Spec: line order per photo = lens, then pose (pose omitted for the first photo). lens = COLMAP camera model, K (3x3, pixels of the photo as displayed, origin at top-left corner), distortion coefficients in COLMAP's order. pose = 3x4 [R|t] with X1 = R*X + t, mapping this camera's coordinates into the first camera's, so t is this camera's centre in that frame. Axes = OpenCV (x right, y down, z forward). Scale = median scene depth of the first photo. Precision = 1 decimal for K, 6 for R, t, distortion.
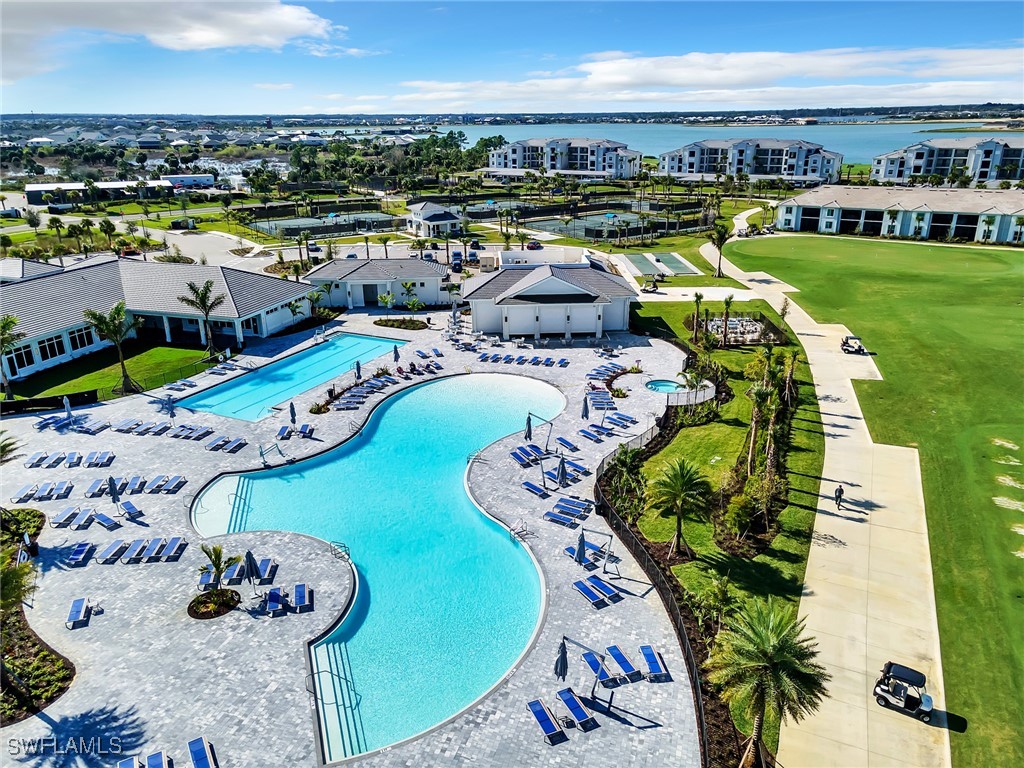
lens RADIAL K [[745.5, 0, 519.3], [0, 745.5, 378.9], [0, 0, 1]] dist [0.021528, 0.046077]
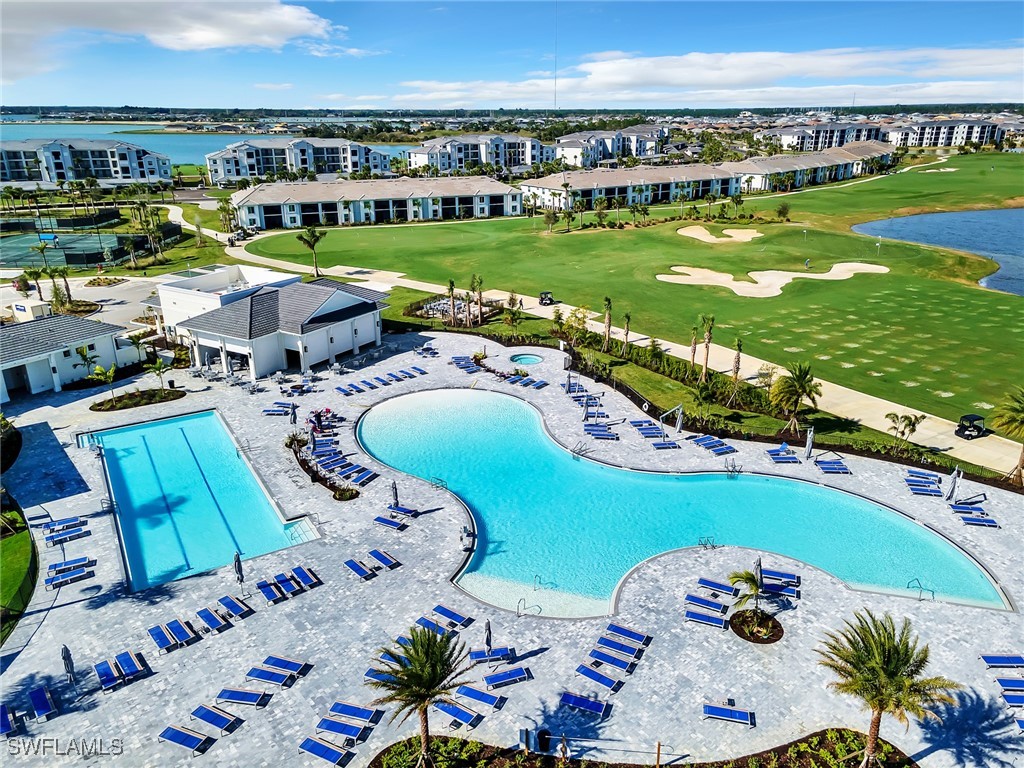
lens RADIAL K [[745.5, 0, 519.3], [0, 745.5, 378.9], [0, 0, 1]] dist [0.021528, 0.046077]
pose [[0.543258, -0.278191, 0.792137, -0.627541], [0.278756, 0.949751, 0.142369, -0.110581], [-0.791938, 0.143470, 0.593507, 0.317838]]
